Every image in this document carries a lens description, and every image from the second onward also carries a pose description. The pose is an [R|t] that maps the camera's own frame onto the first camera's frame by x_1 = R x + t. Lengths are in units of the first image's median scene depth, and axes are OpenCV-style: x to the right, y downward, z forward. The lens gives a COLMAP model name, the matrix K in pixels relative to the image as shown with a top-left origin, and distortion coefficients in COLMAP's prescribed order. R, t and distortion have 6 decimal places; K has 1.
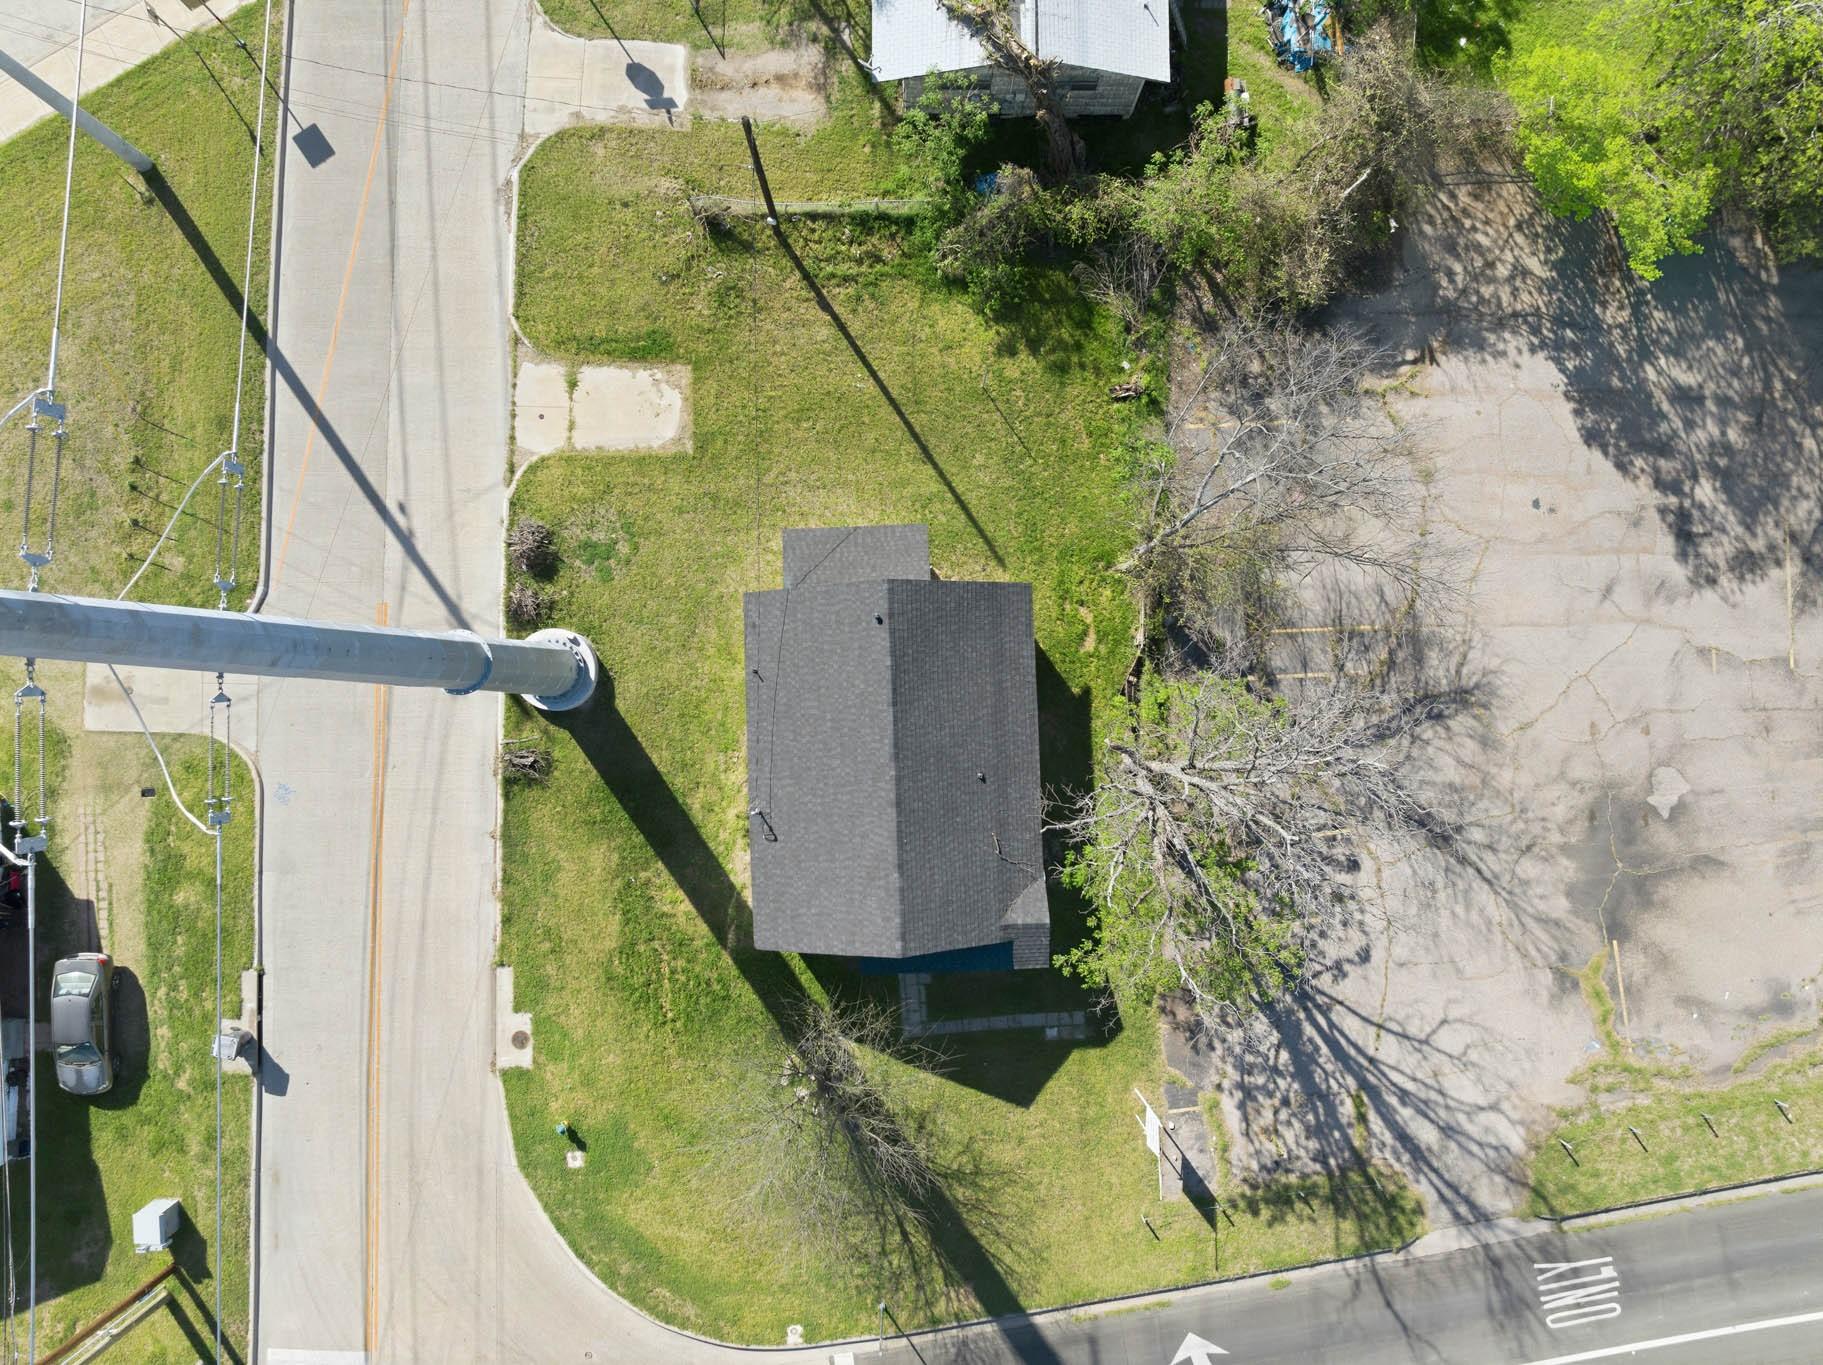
lens RADIAL K [[1275.8, 0, 911.5], [0, 1275.8, 682.5], [0, 0, 1]] dist [-0.039895, -0.000208]
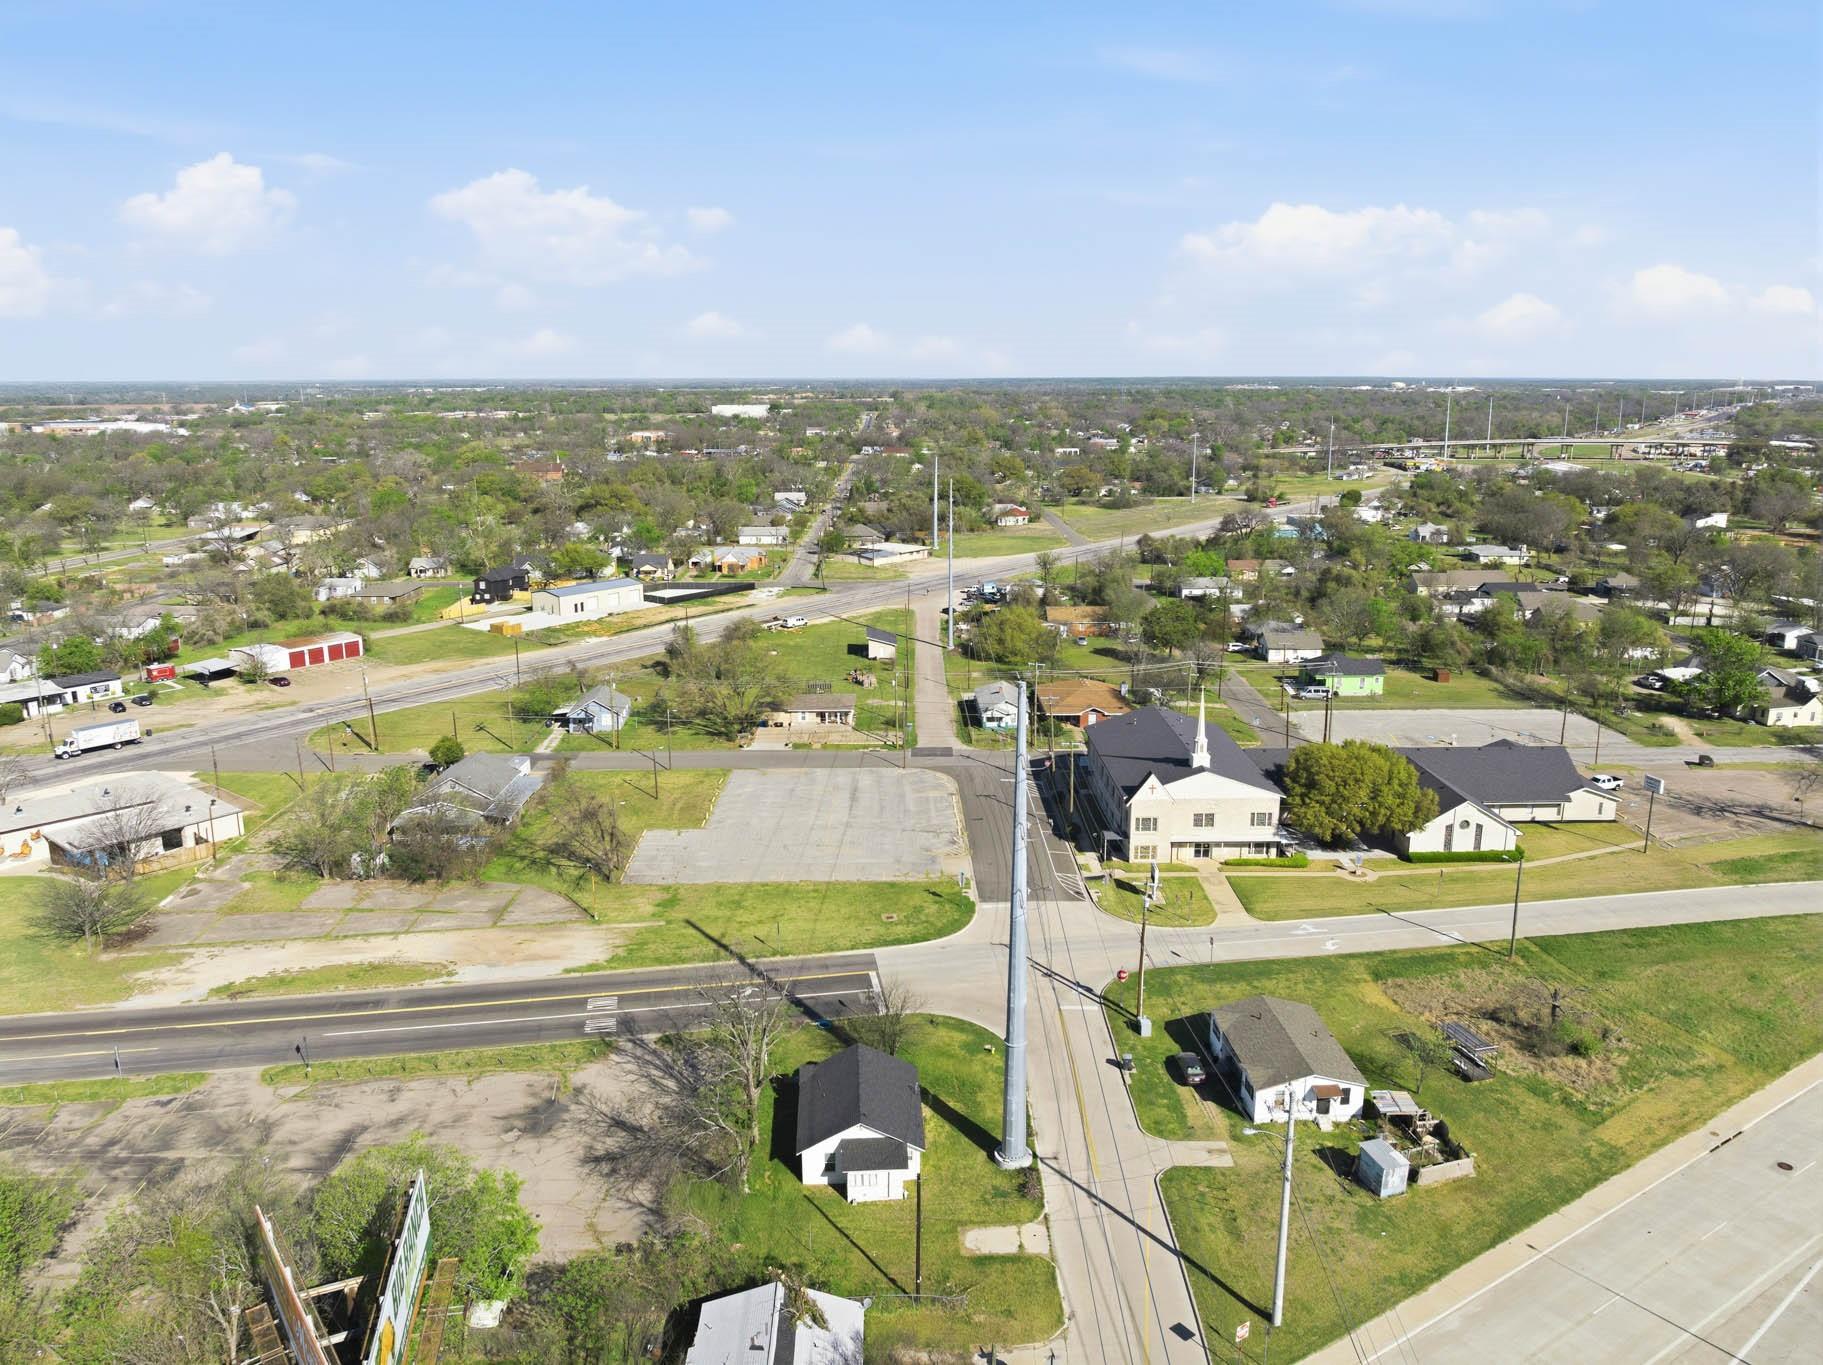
lens RADIAL K [[1275.8, 0, 911.5], [0, 1275.8, 682.5], [0, 0, 1]] dist [-0.039895, -0.000208]
pose [[-0.999694, -0.014364, -0.020121, -0.046867], [-0.016652, -0.210379, 0.977478, -1.938431], [-0.018273, 0.977514, 0.210076, -0.252483]]
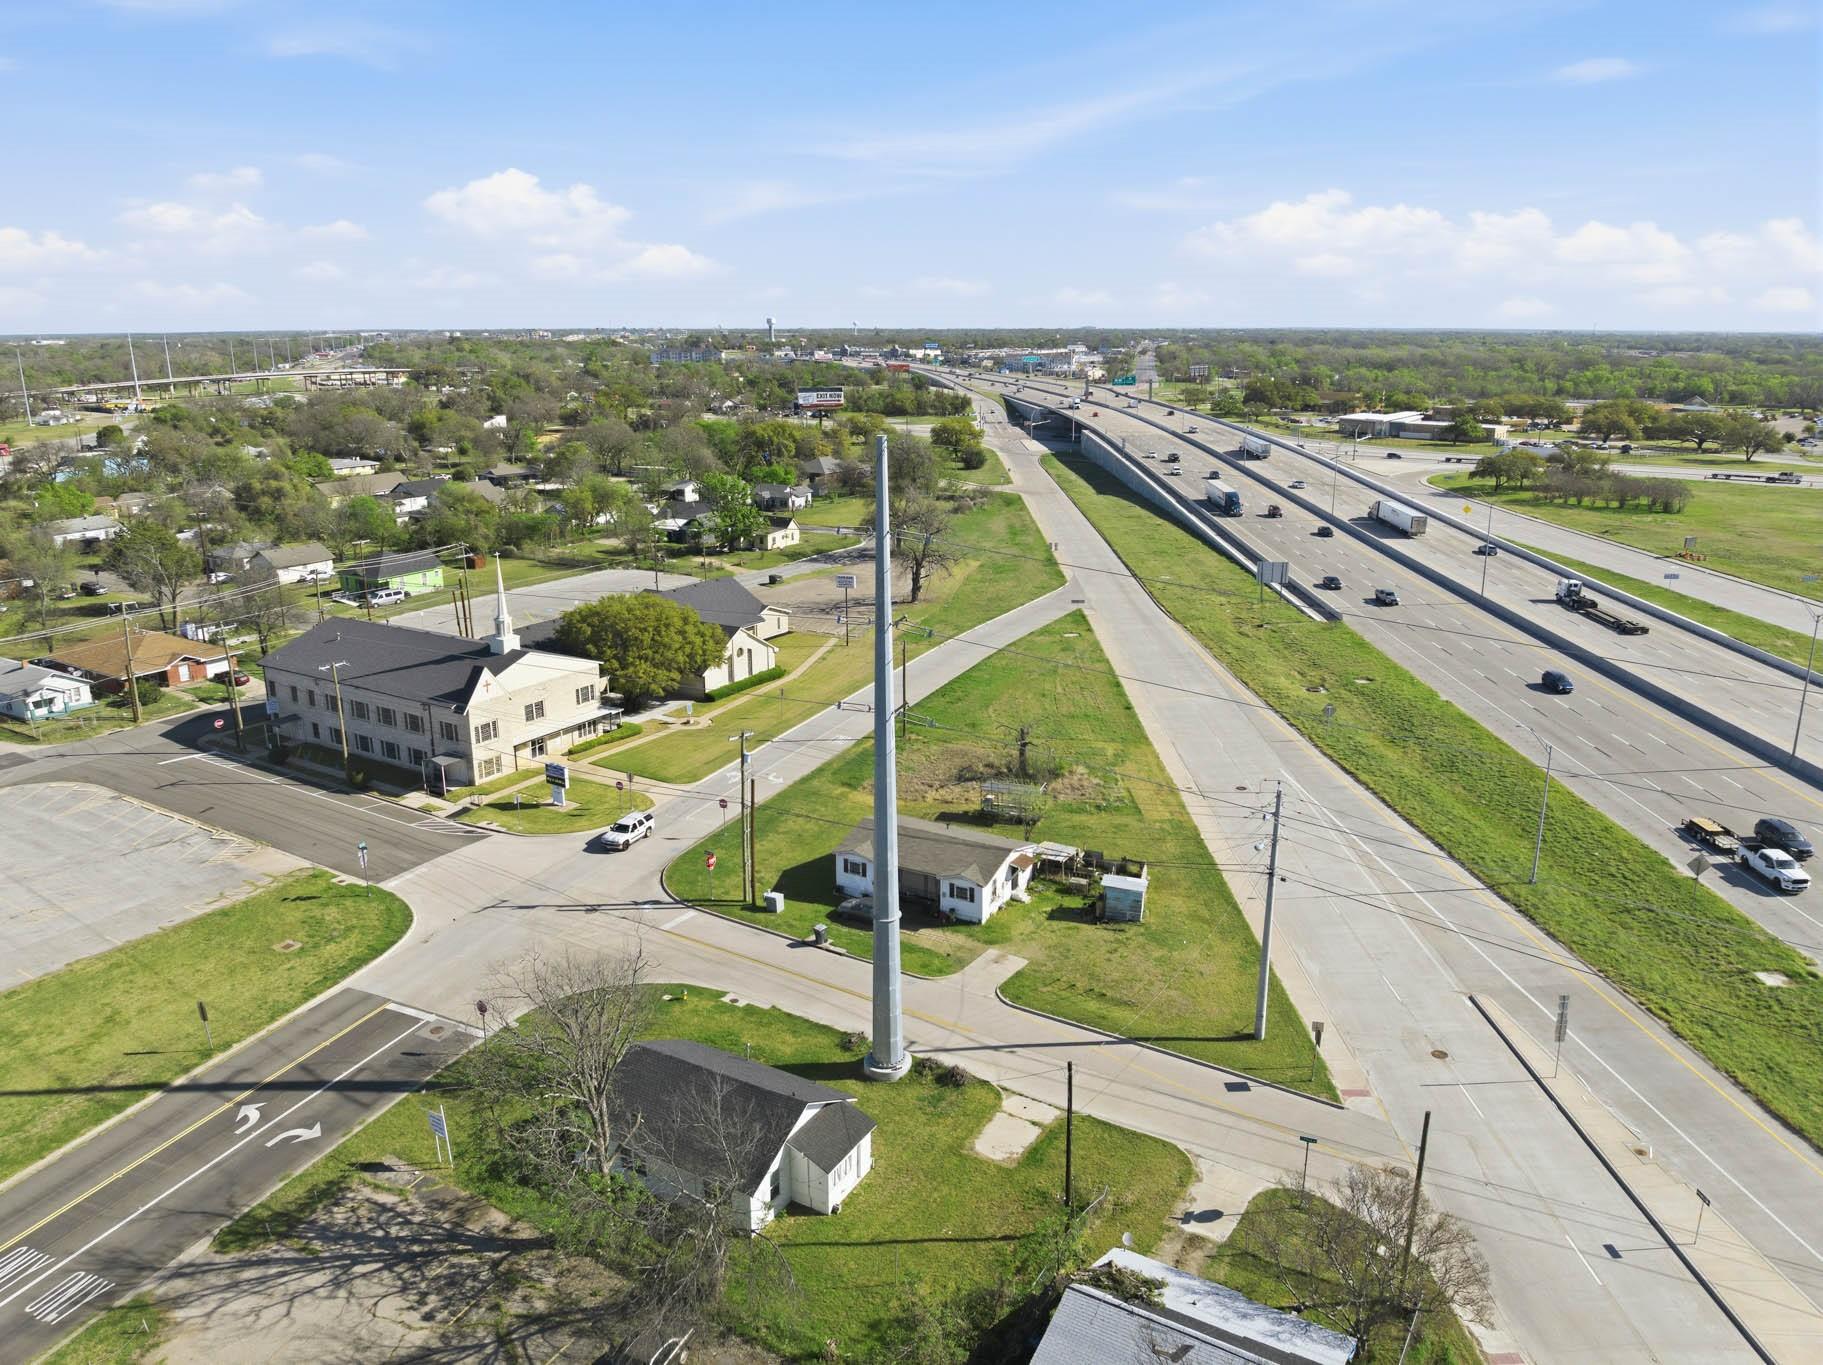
lens RADIAL K [[1275.8, 0, 911.5], [0, 1275.8, 682.5], [0, 0, 1]] dist [-0.039895, -0.000208]
pose [[-0.527715, 0.209732, -0.823121, 1.003343], [-0.849351, -0.117849, 0.514504, -0.853427], [0.010904, 0.970631, 0.240327, 0.077473]]
